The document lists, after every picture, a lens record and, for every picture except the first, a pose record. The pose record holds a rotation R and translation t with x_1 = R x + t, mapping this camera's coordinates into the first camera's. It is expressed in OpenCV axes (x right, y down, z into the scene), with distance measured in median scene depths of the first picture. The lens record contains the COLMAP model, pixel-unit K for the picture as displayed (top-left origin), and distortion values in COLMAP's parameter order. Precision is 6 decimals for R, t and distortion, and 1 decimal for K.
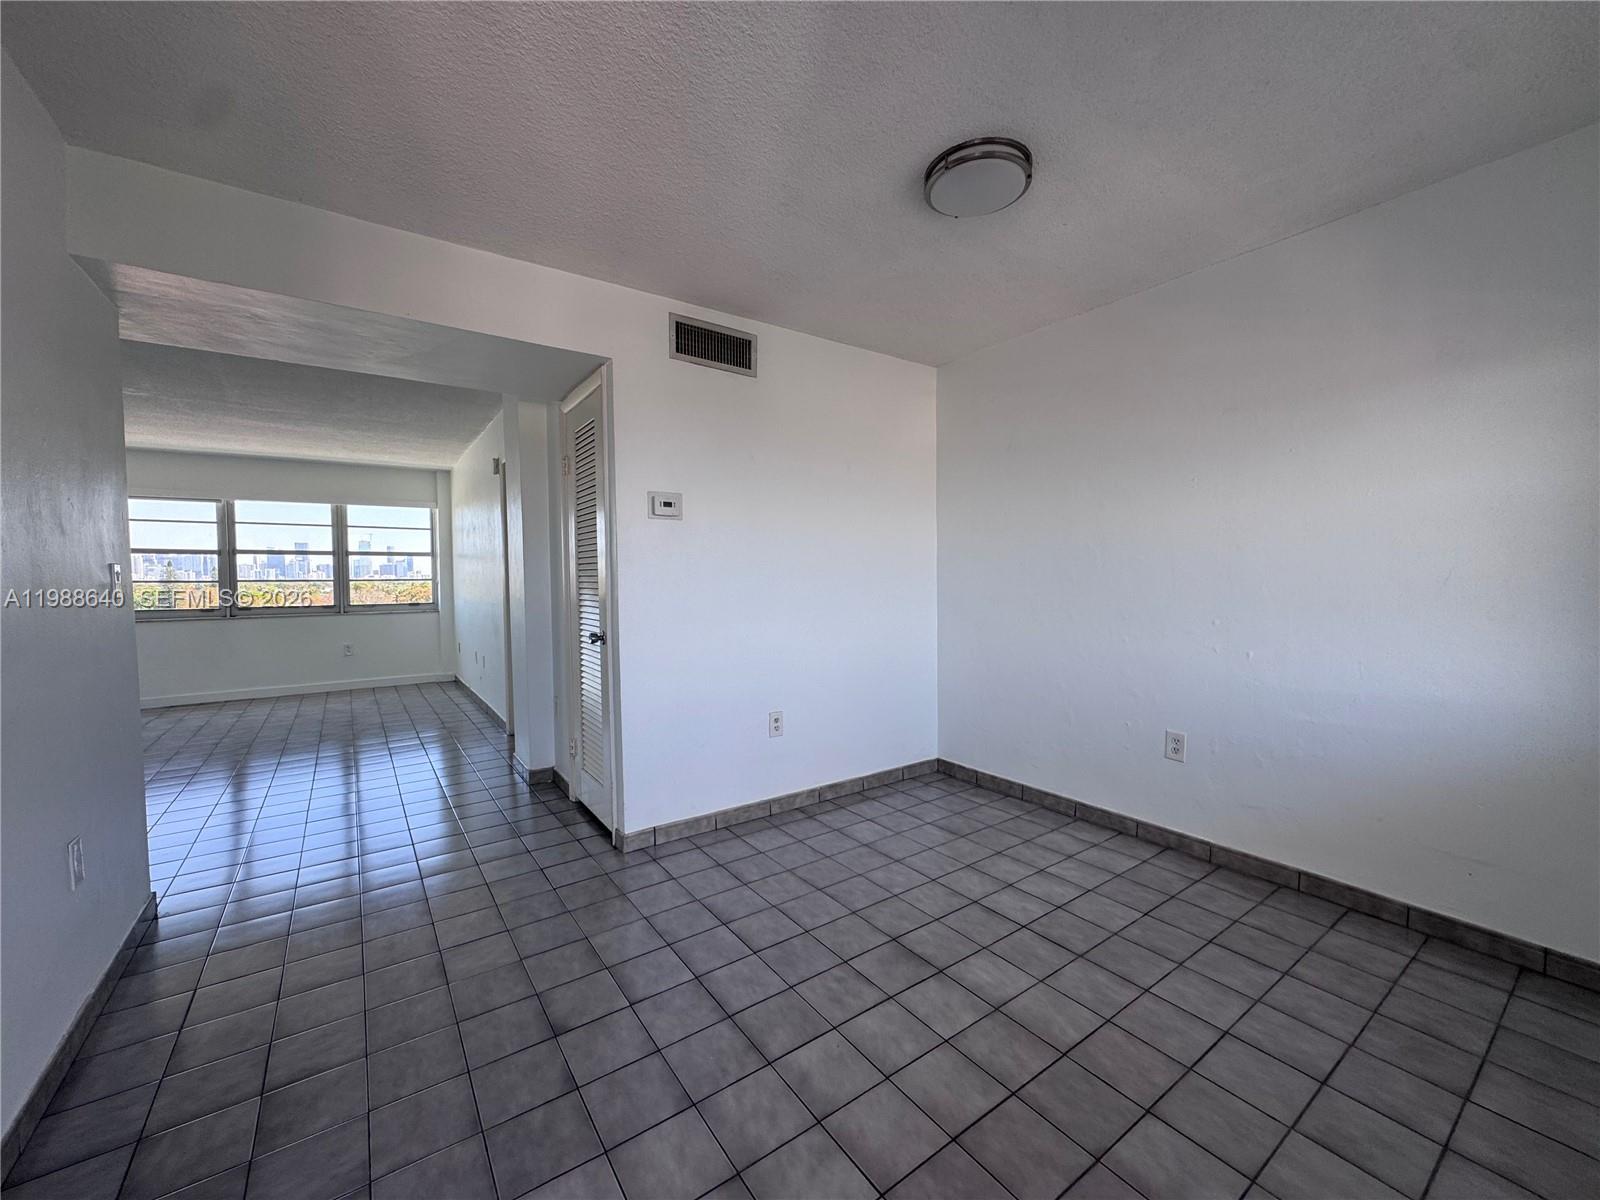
lens RADIAL K [[633.4, 0, 800.3], [0, 633.4, 600.7], [0, 0, 1]] dist [-0.006019, 0.001236]
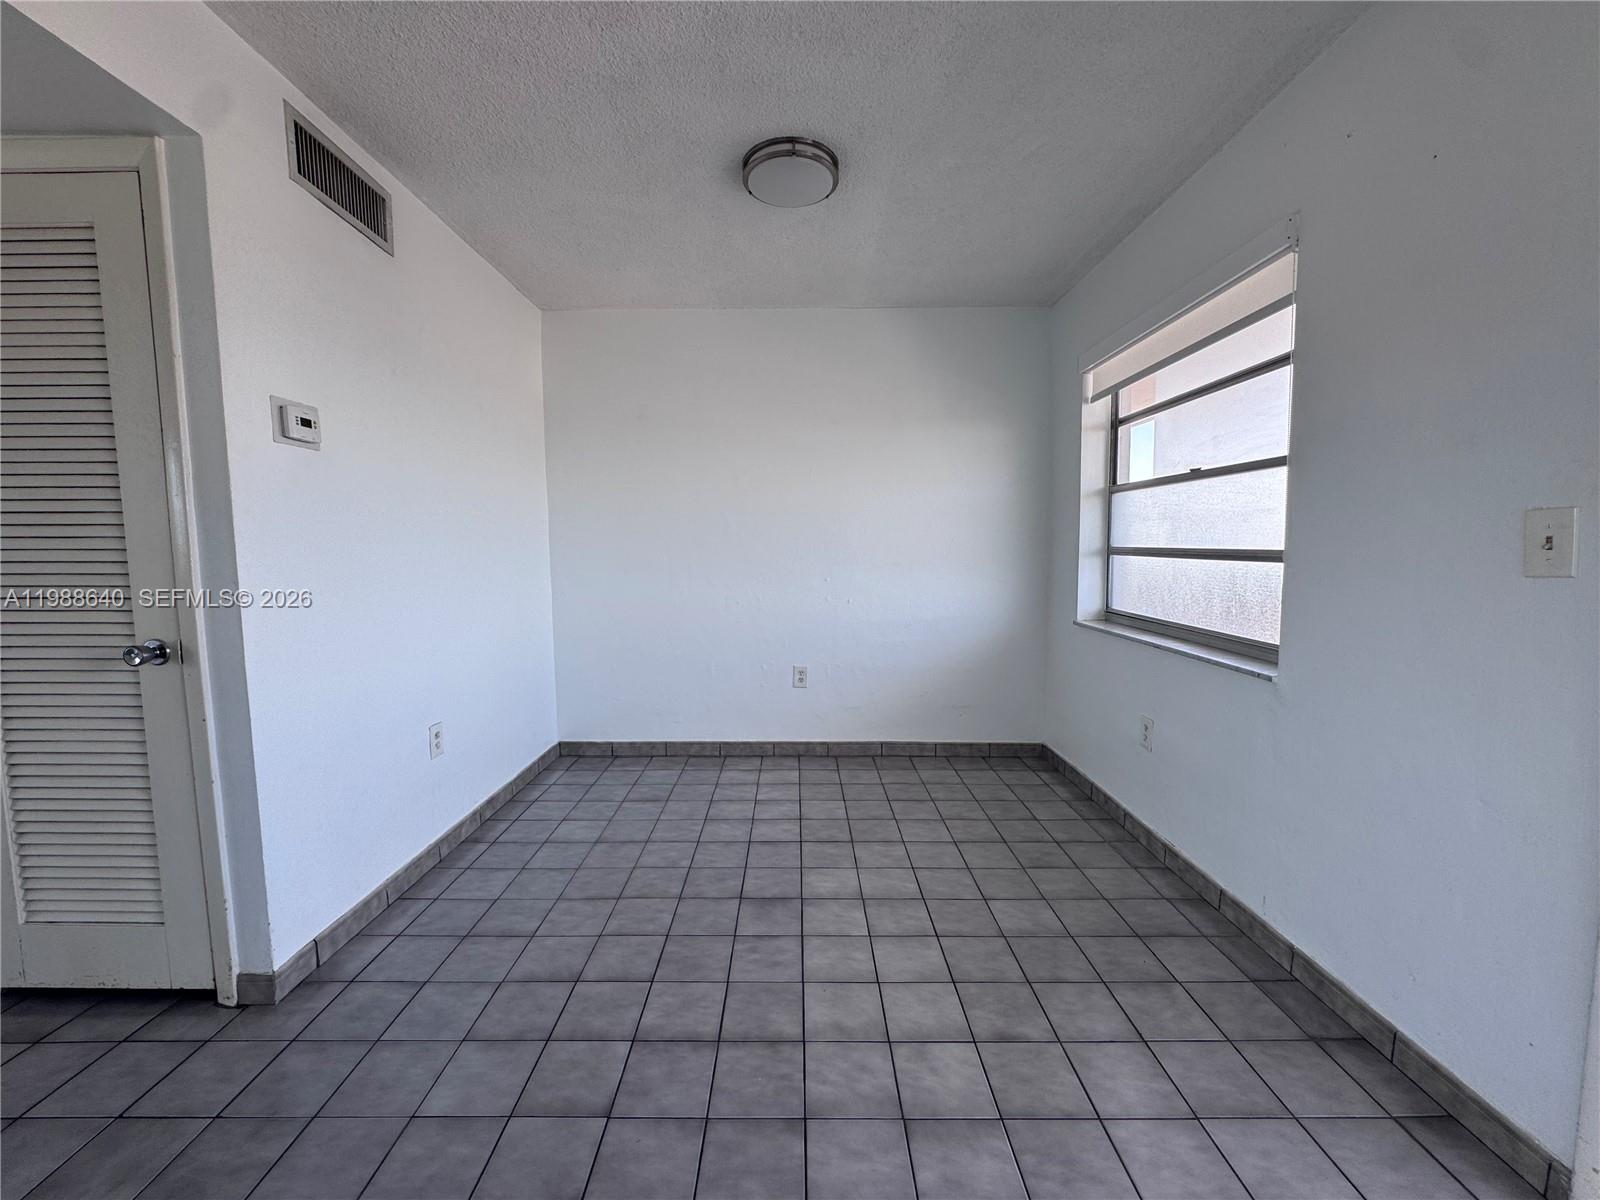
lens RADIAL K [[633.4, 0, 800.1], [0, 633.4, 600.1], [0, 0, 1]] dist [-0.006019, 0.001236]
pose [[0.578161, -0.064453, 0.813373, -0.437910], [0.030723, 0.997888, 0.057237, -0.000251], [-0.815344, -0.008103, 0.578920, 0.245635]]
